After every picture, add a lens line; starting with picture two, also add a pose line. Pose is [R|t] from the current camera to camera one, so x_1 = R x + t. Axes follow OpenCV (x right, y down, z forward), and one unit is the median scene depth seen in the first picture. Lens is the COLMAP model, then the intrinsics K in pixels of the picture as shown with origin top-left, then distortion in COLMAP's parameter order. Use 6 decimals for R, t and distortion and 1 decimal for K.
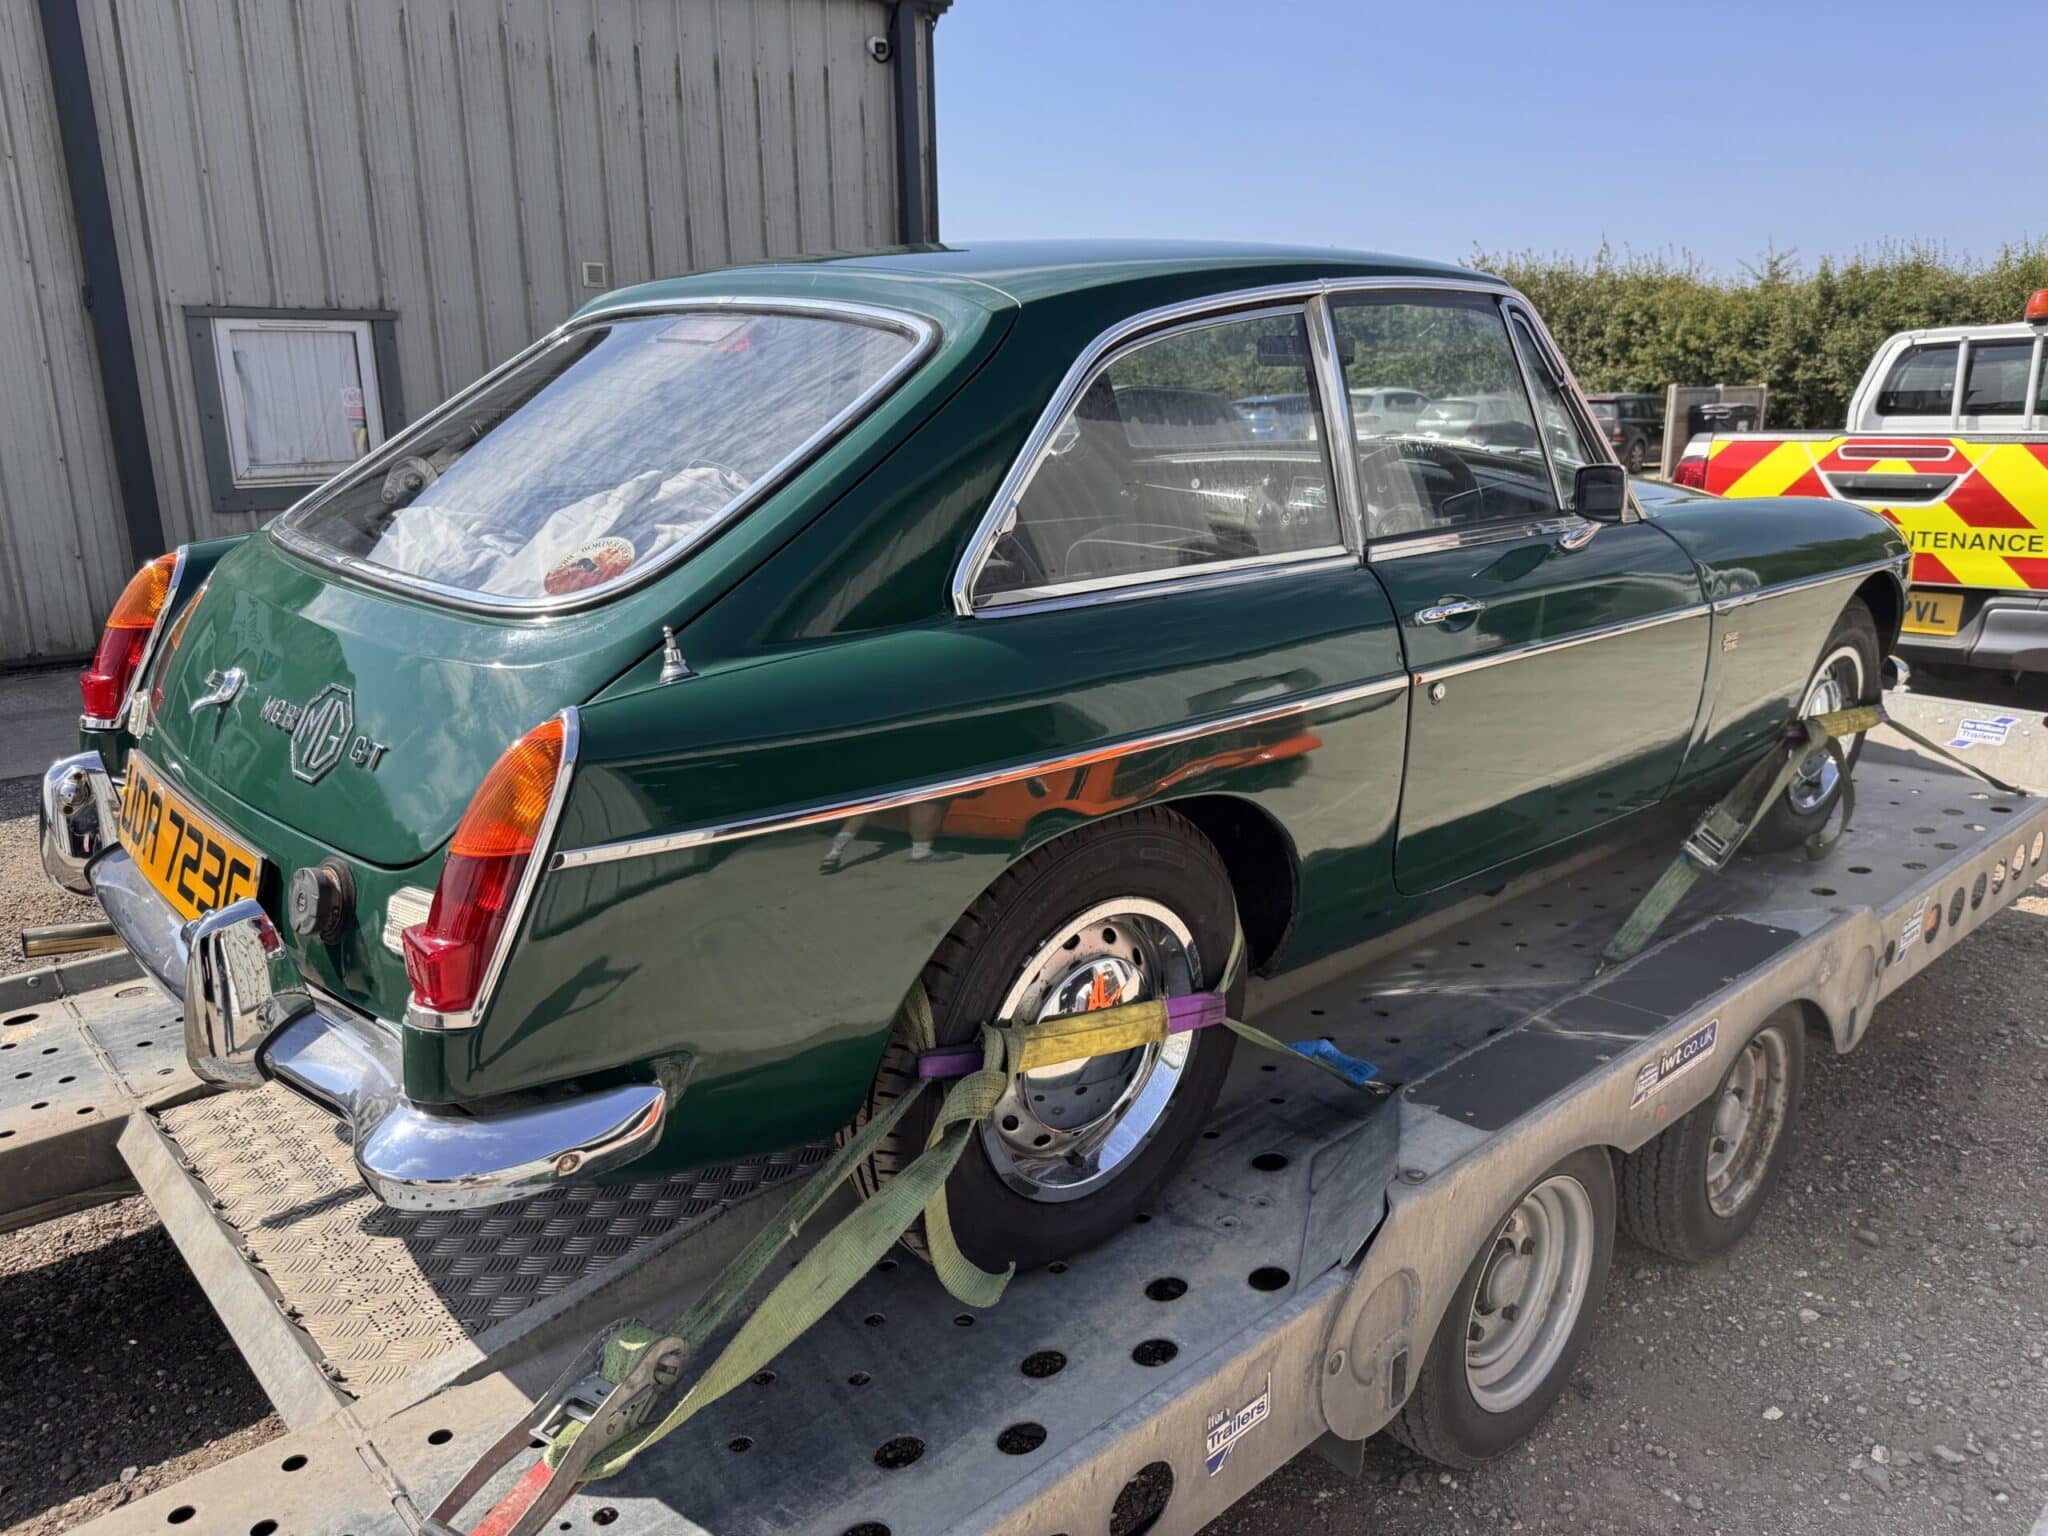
lens RADIAL K [[1452.5, 0, 1024.0], [0, 1452.5, 768.0], [0, 0, 1]] dist [0.046968, -0.082457]
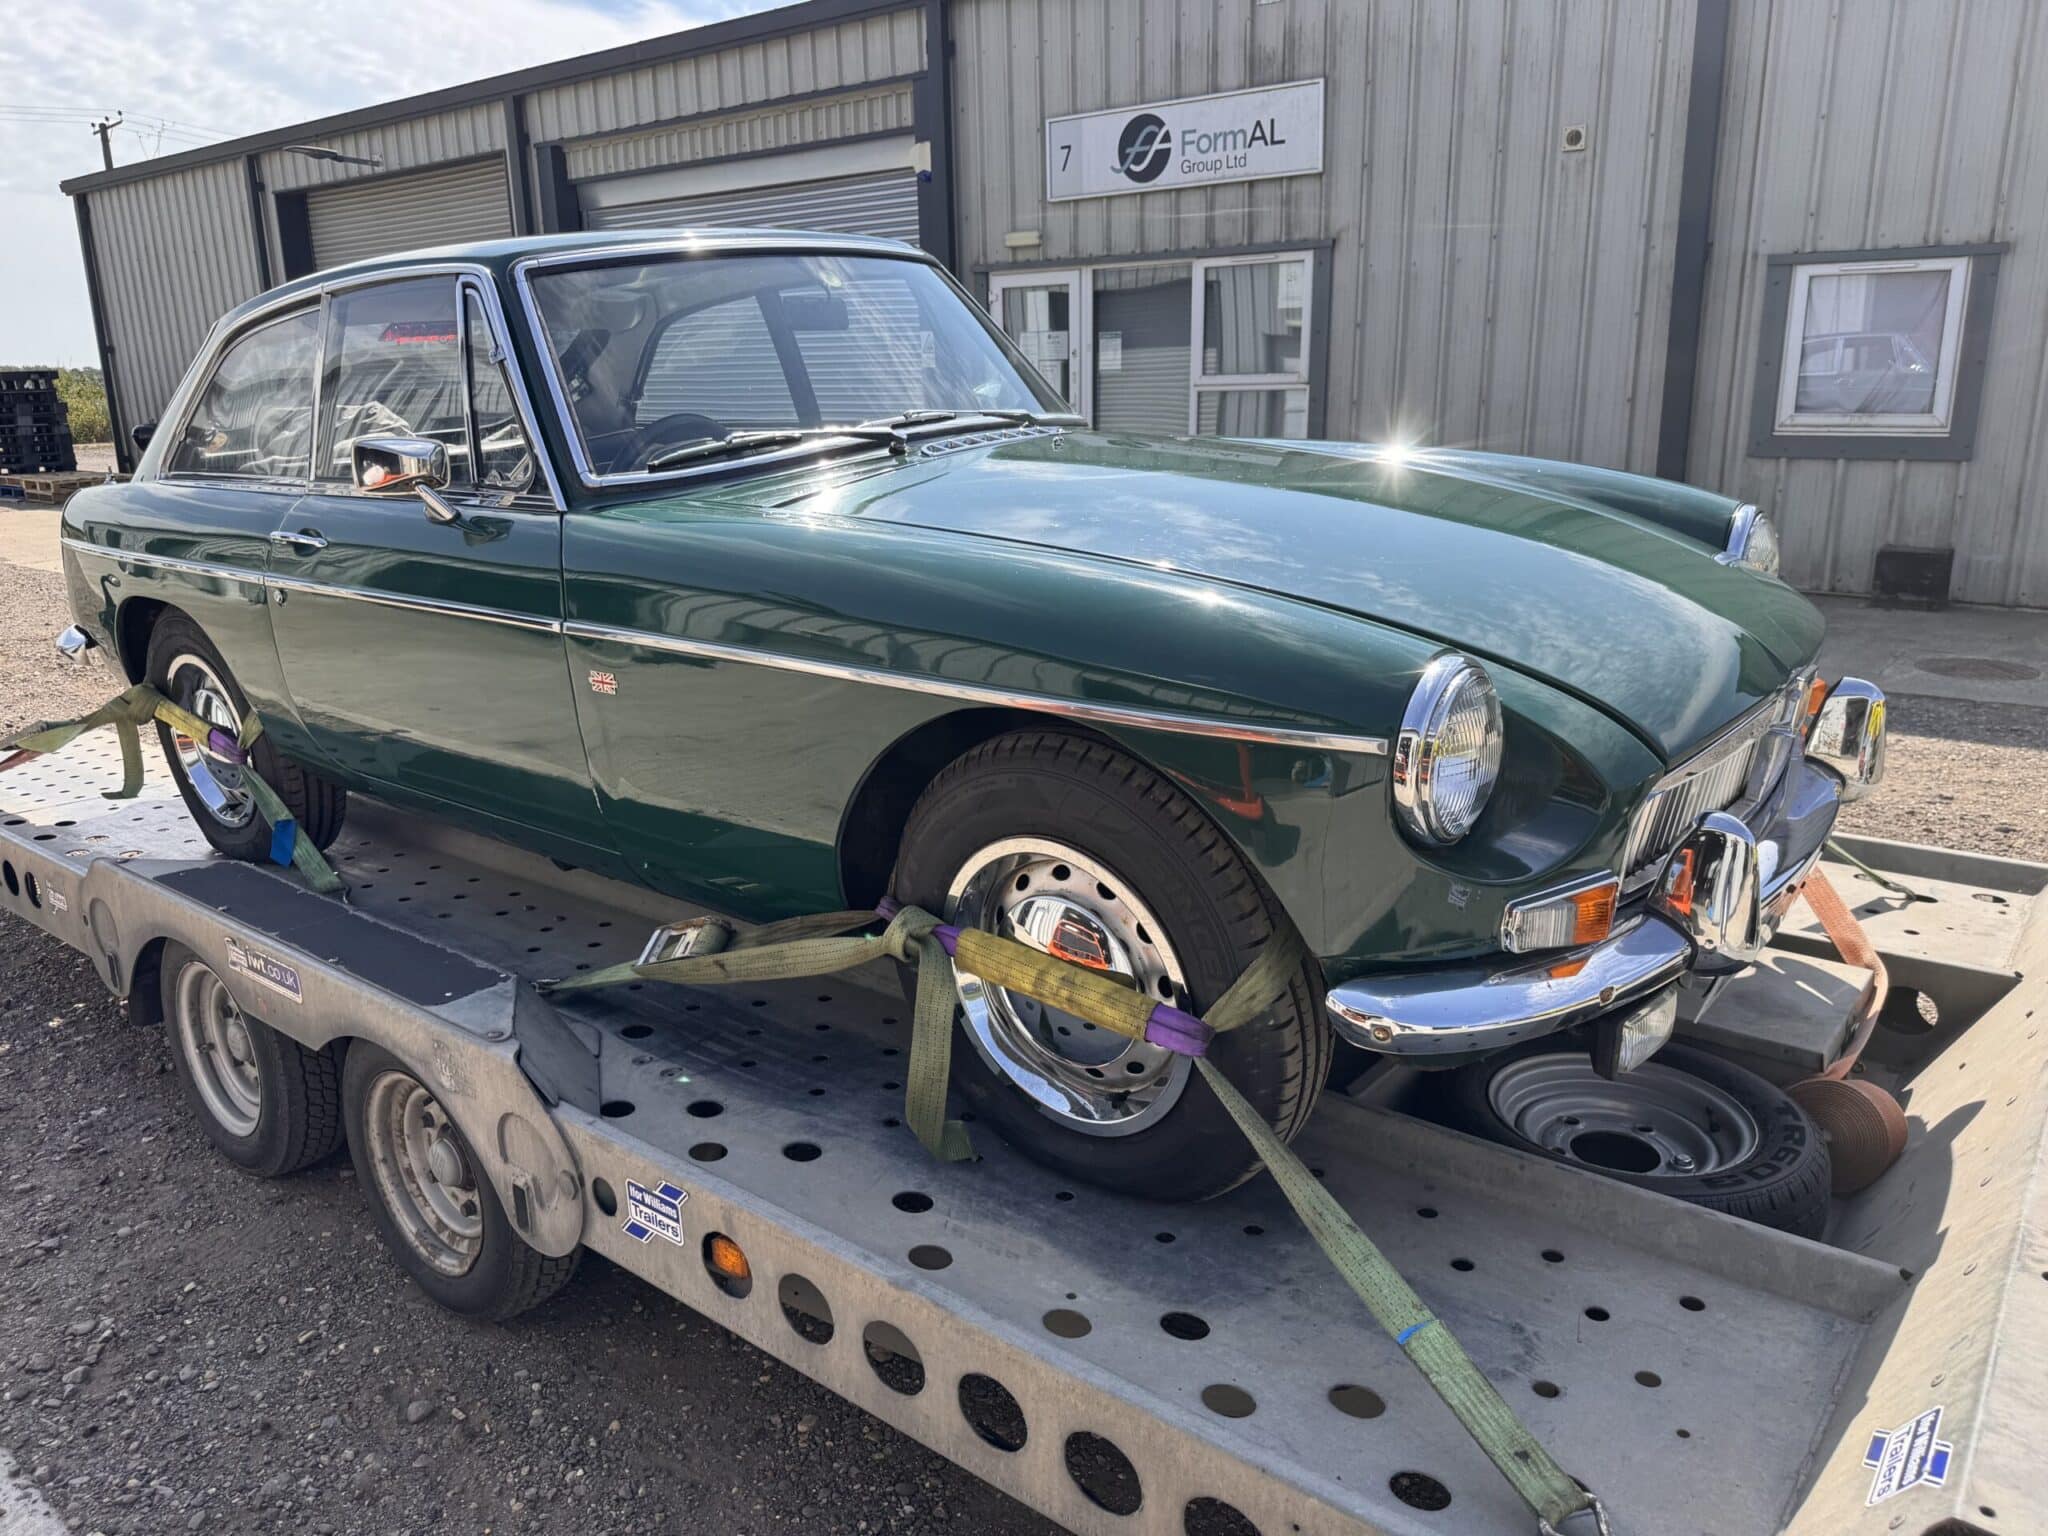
lens RADIAL K [[1452.5, 0, 1024.0], [0, 1452.5, 768.0], [0, 0, 1]] dist [0.046968, -0.082457]
pose [[0.143577, 0.267098, -0.952914, 0.414926], [-0.220165, 0.947380, 0.232374, -0.092828], [0.964838, 0.176435, 0.194828, 0.339098]]
